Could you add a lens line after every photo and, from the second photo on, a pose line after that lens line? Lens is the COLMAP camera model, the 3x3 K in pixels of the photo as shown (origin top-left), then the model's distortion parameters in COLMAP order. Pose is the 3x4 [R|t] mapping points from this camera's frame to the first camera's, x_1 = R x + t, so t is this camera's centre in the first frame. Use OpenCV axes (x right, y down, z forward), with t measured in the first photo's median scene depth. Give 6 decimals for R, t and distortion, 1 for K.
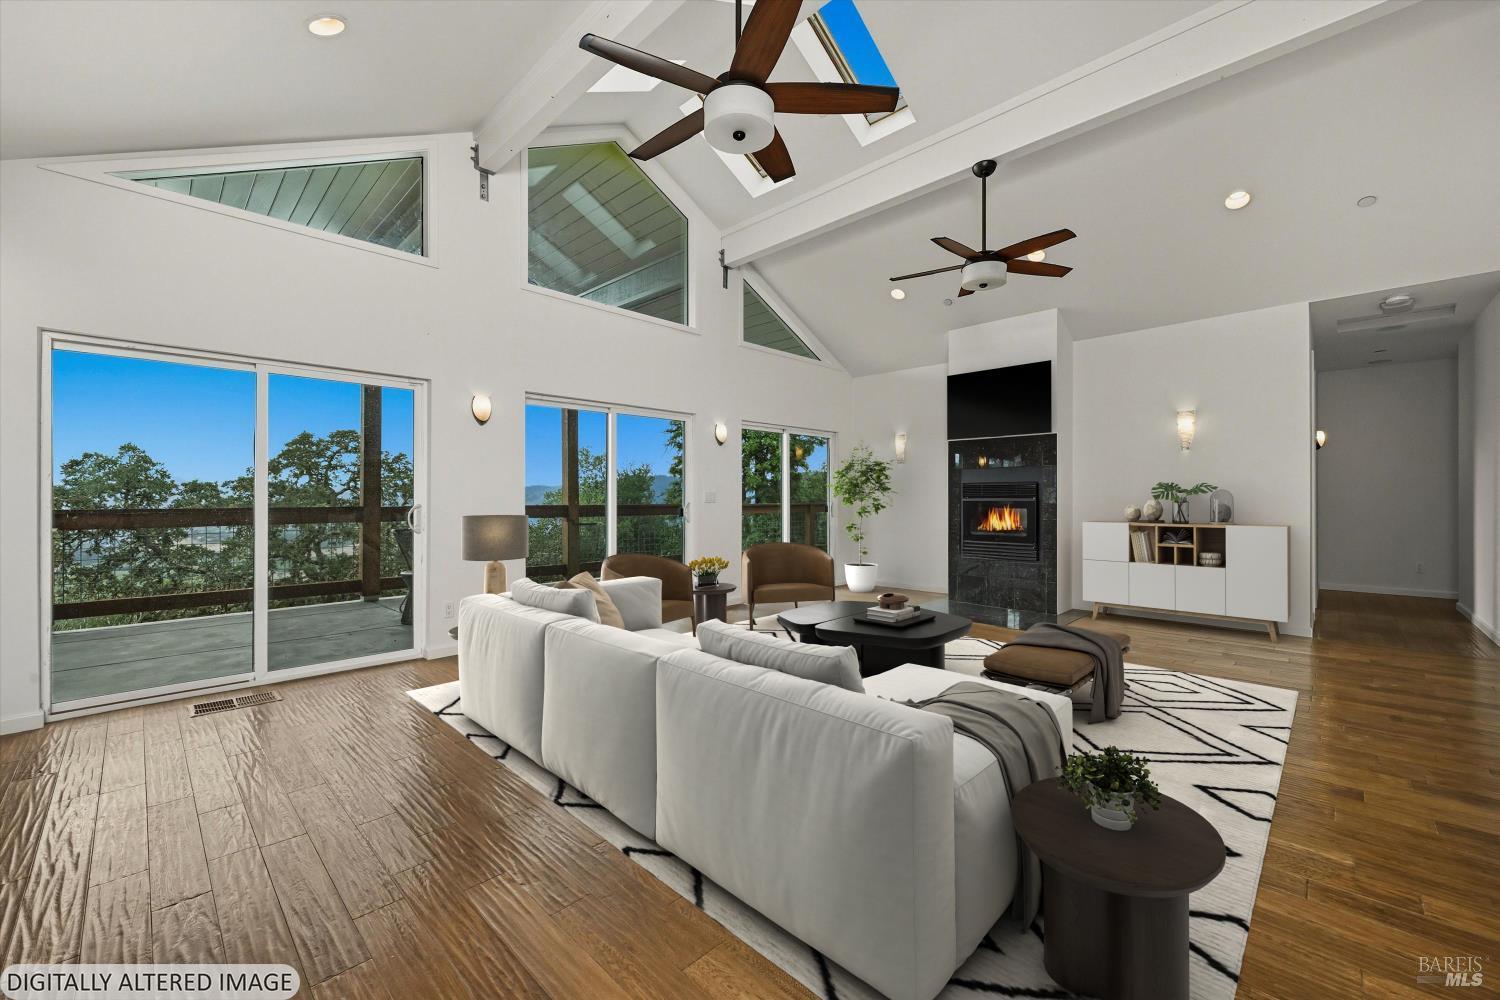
lens RADIAL K [[598.8, 0, 749.4], [0, 598.8, 501.7], [0, 0, 1]] dist [0.002726, 0.000192]
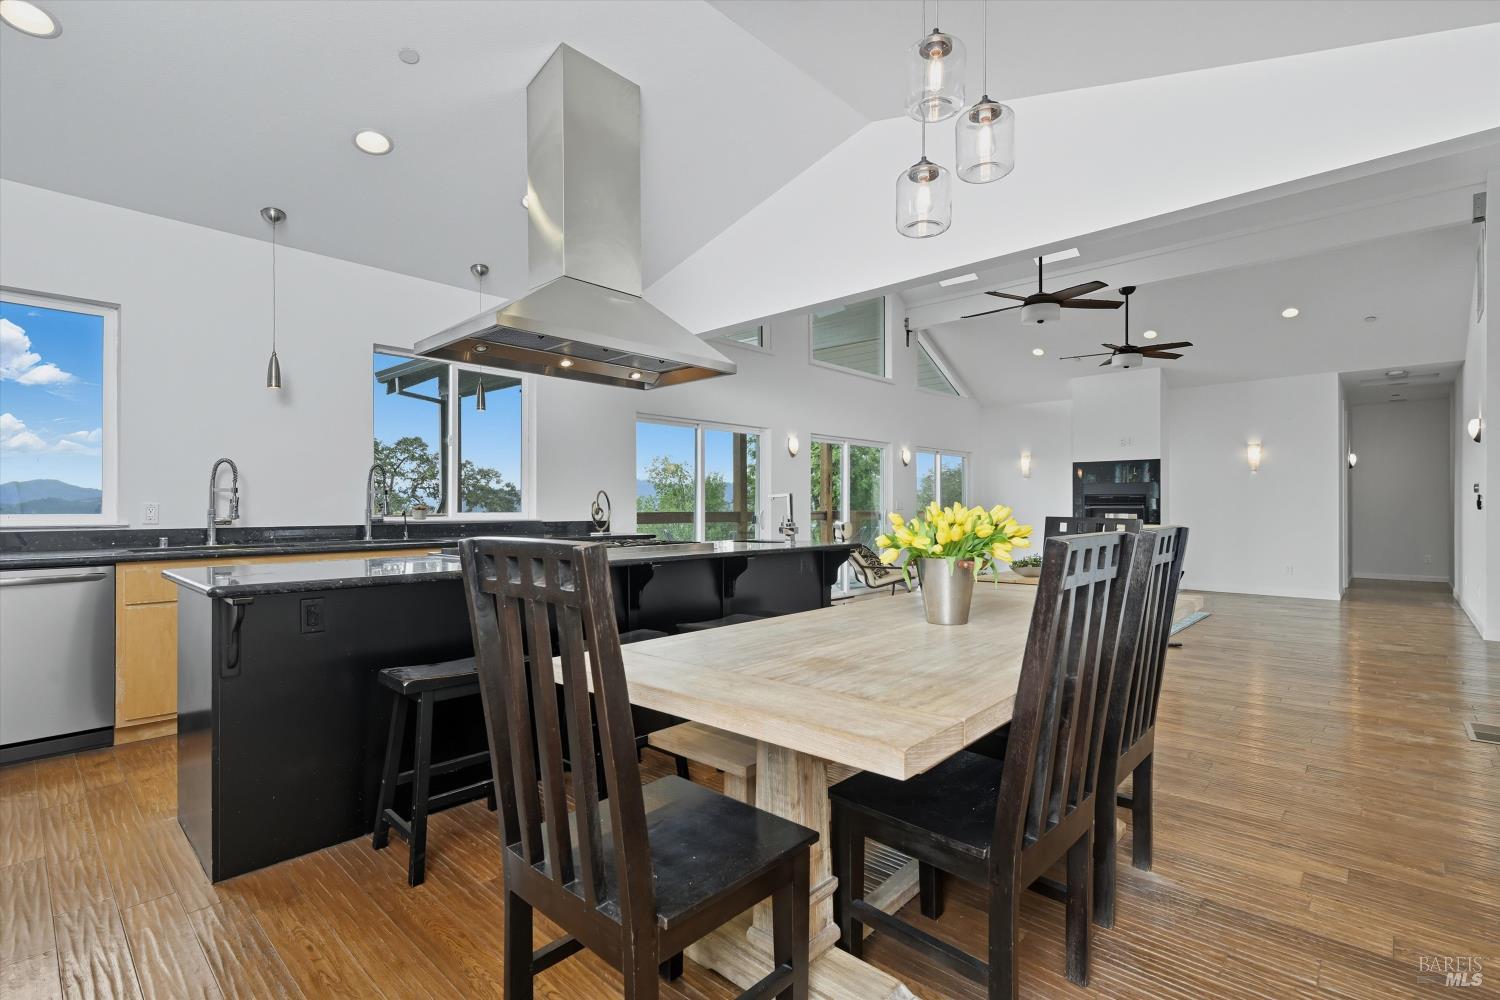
lens RADIAL K [[694.0, 0, 752.6], [0, 694.0, 507.2], [0, 0, 1]] dist [-0.003061, -0.000337]
pose [[0.999656, -0.001951, 0.026140, -0.418980], [0.001966, 0.999998, -0.000559, -0.006486], [-0.026139, 0.000610, 0.999658, -0.504955]]
